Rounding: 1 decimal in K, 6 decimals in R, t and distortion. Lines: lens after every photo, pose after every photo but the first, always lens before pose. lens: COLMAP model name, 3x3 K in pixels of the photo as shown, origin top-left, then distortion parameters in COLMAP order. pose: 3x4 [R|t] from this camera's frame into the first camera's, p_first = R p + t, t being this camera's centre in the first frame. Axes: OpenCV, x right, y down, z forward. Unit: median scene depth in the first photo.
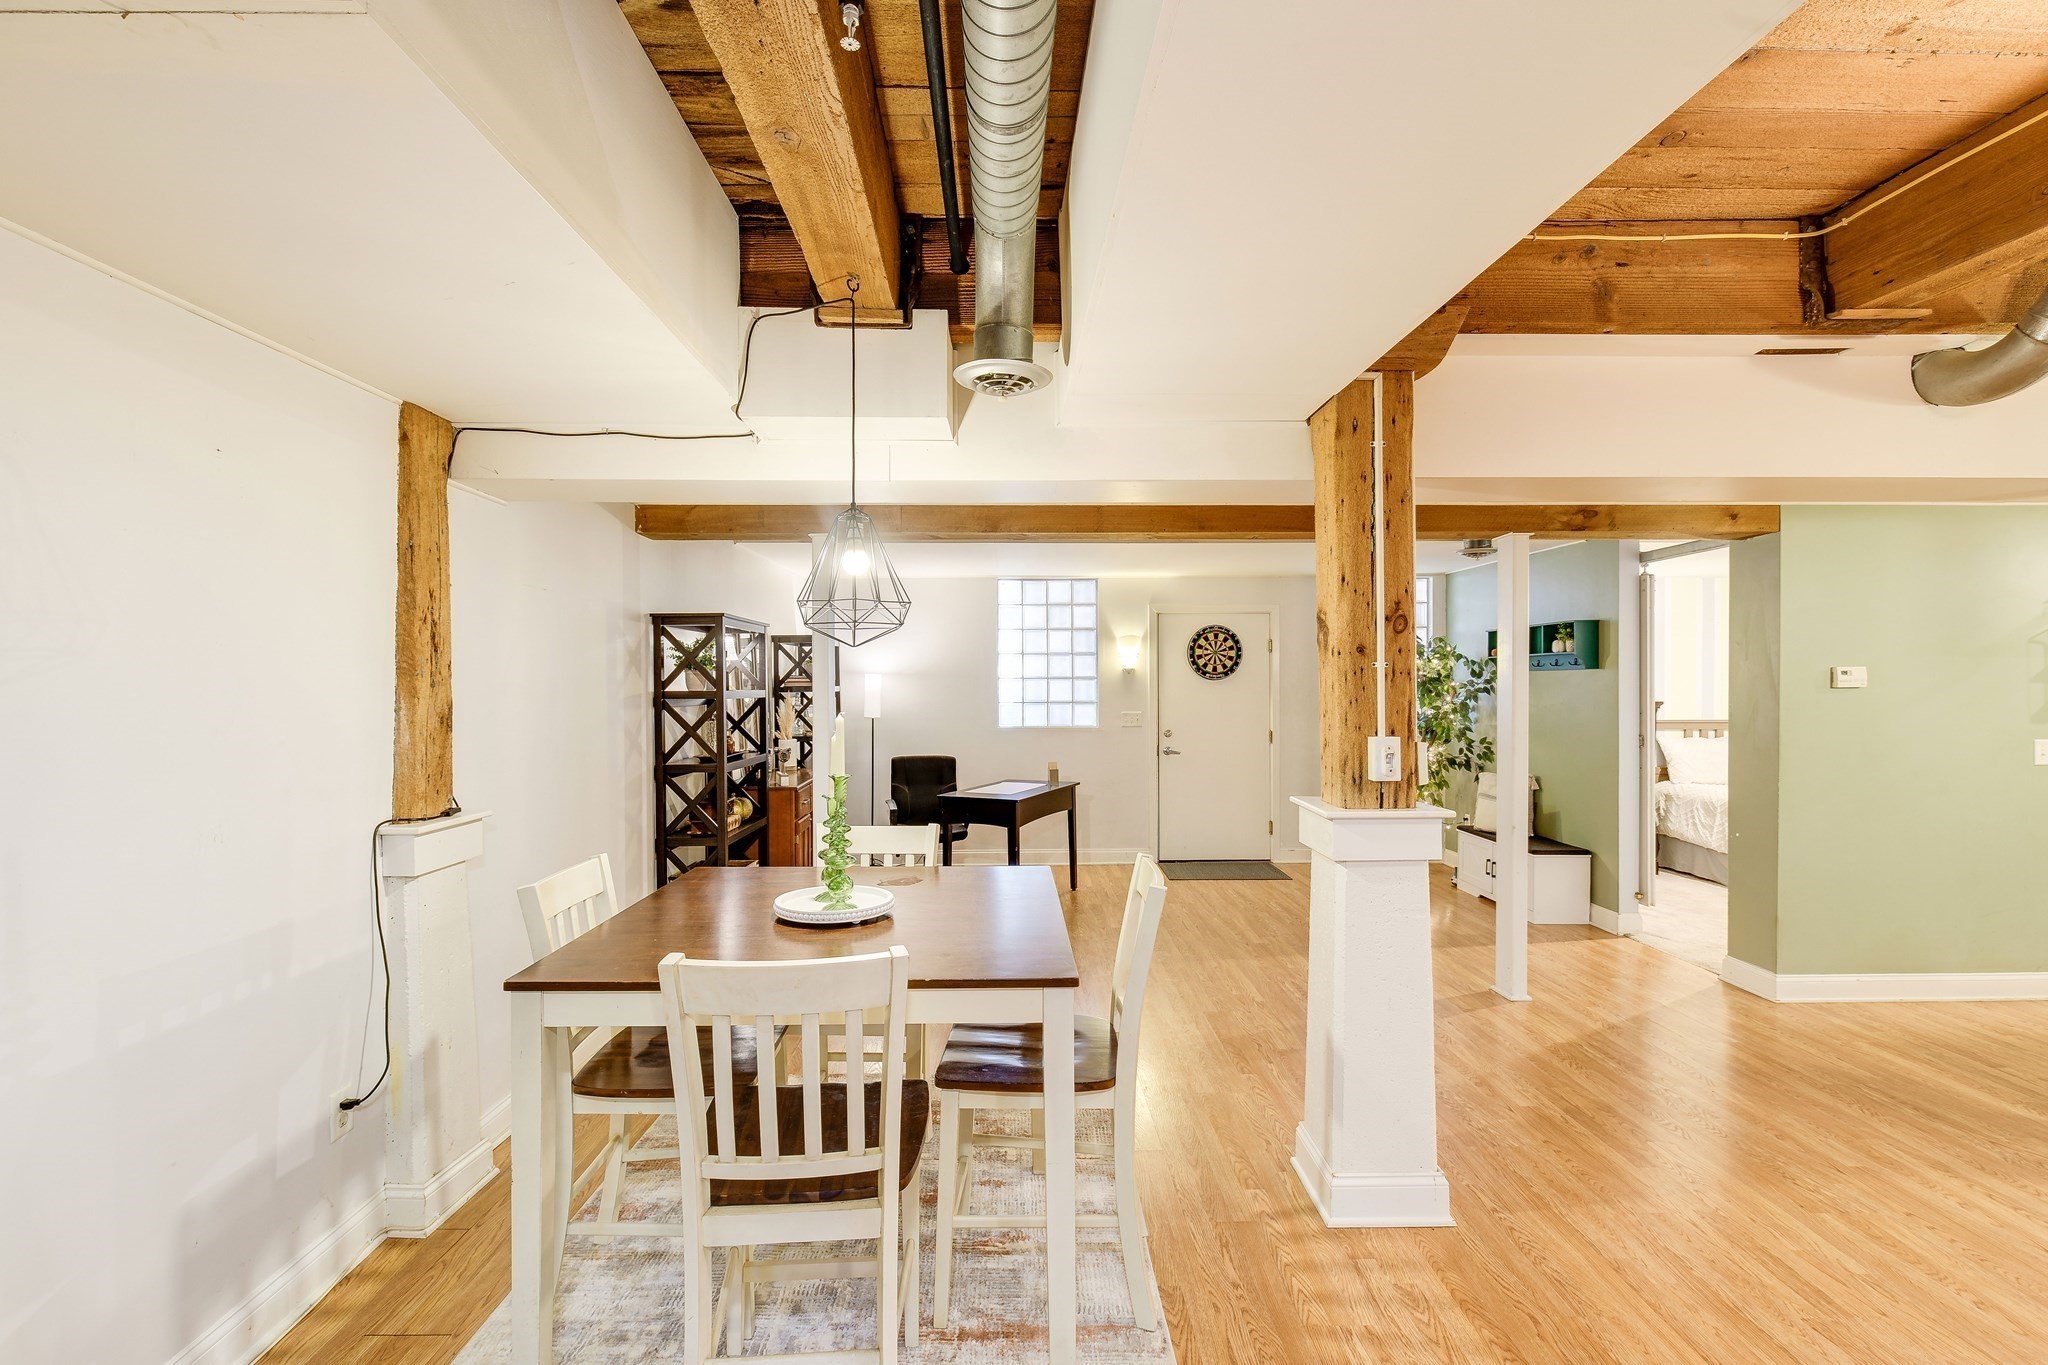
lens RADIAL K [[944.8, 0, 1037.9], [0, 944.8, 692.5], [0, 0, 1]] dist [0.003283, -0.001301]
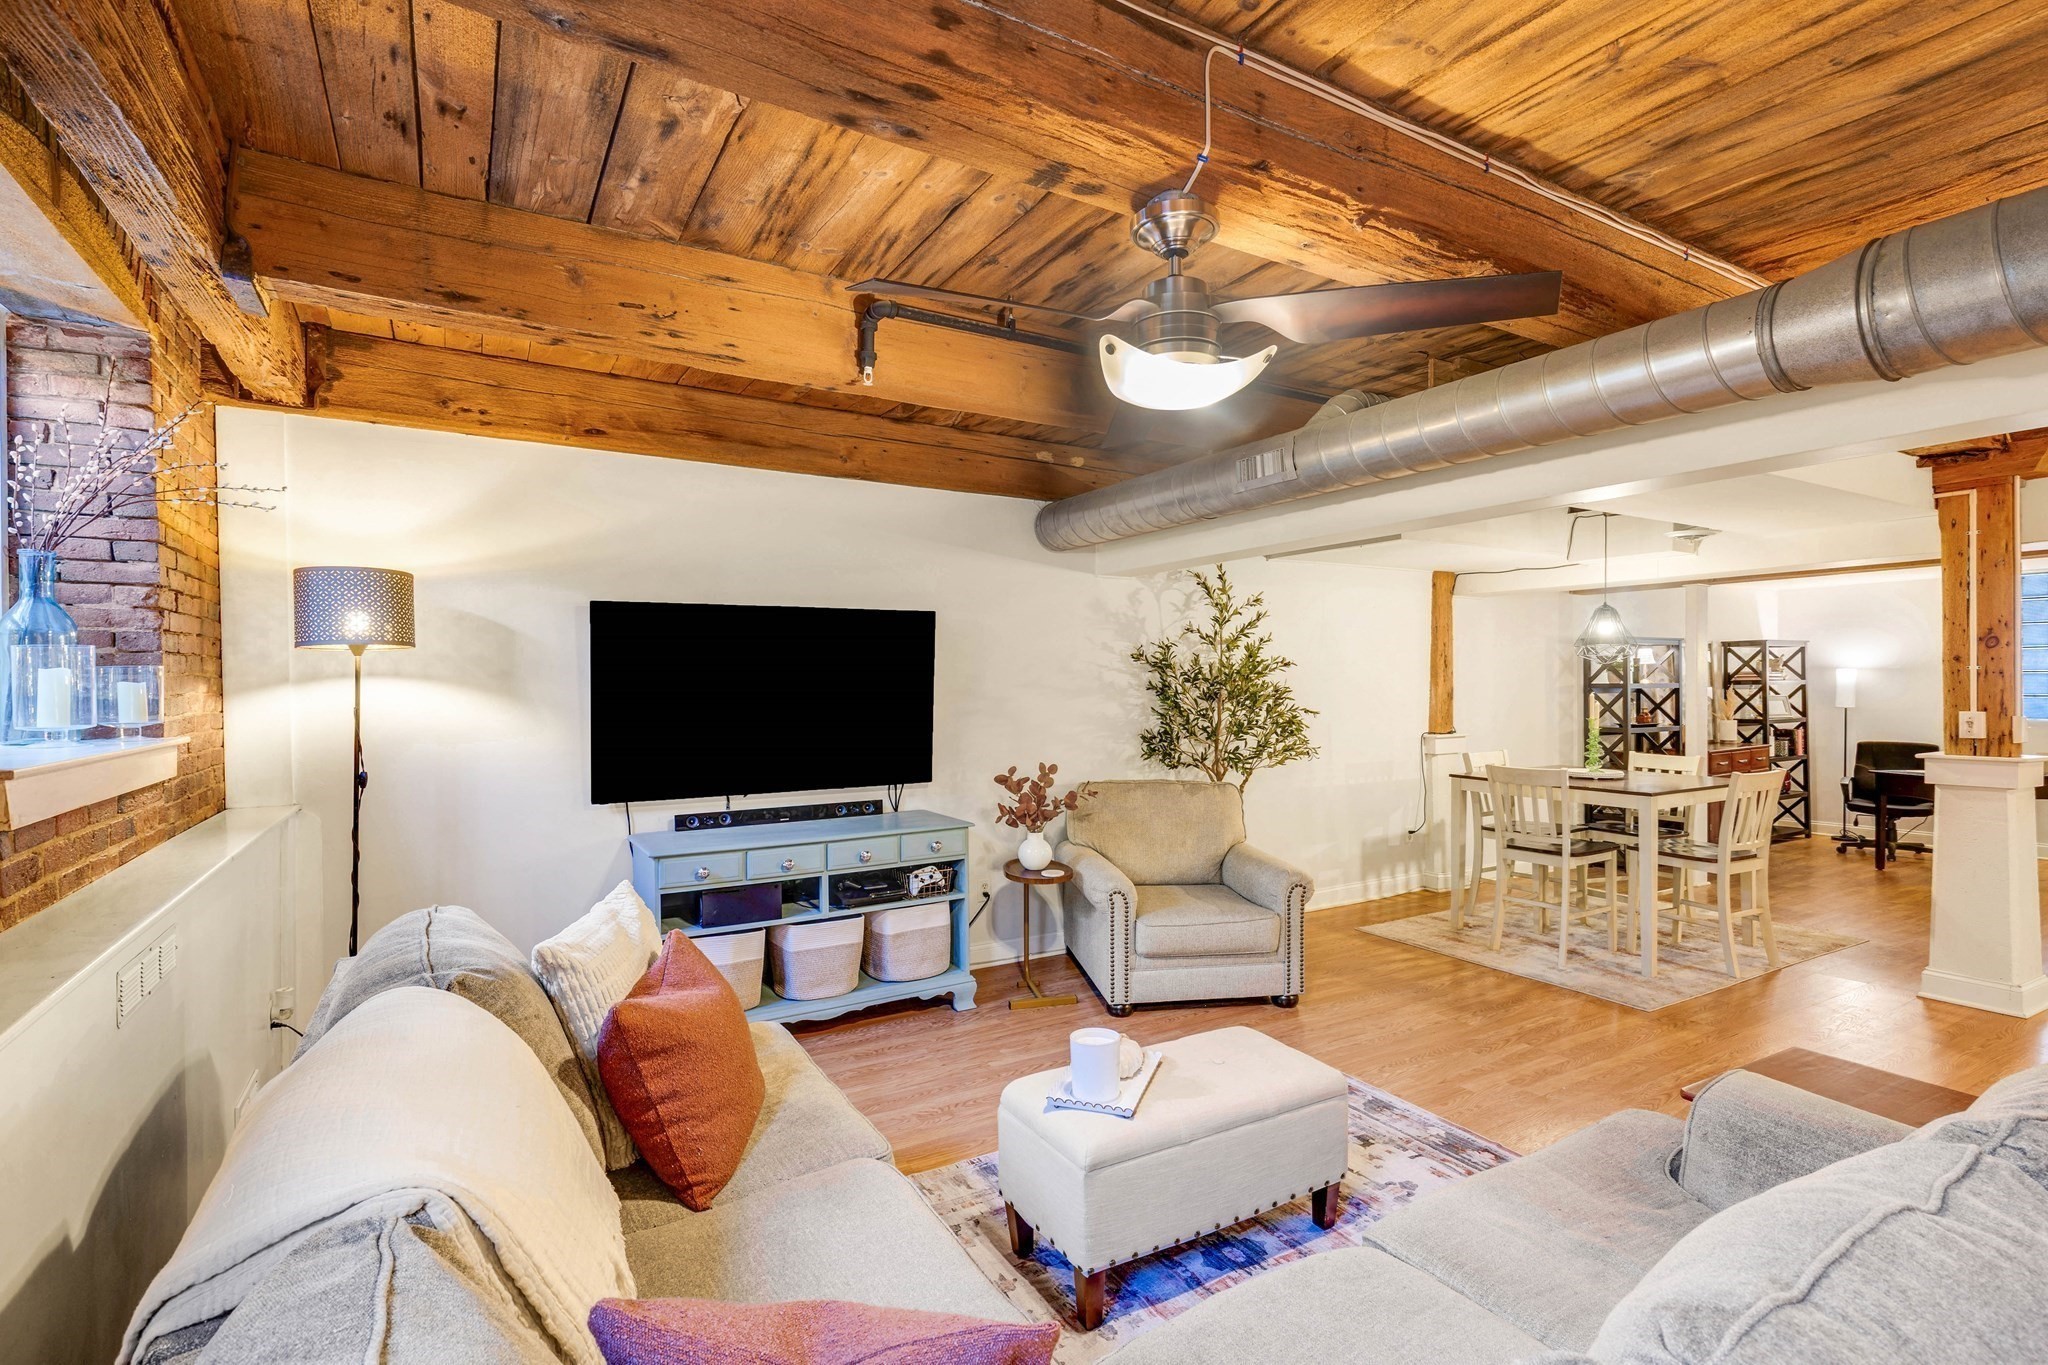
lens RADIAL K [[917.0, 0, 1009.5], [0, 917.0, 691.5], [0, 0, 1]] dist [0.001088, -0.000335]
pose [[0.454319, 0.009146, -0.890792, 0.479039], [-0.003634, 0.999958, 0.008414, 0.002323], [0.890832, -0.000585, 0.454333, -0.567947]]
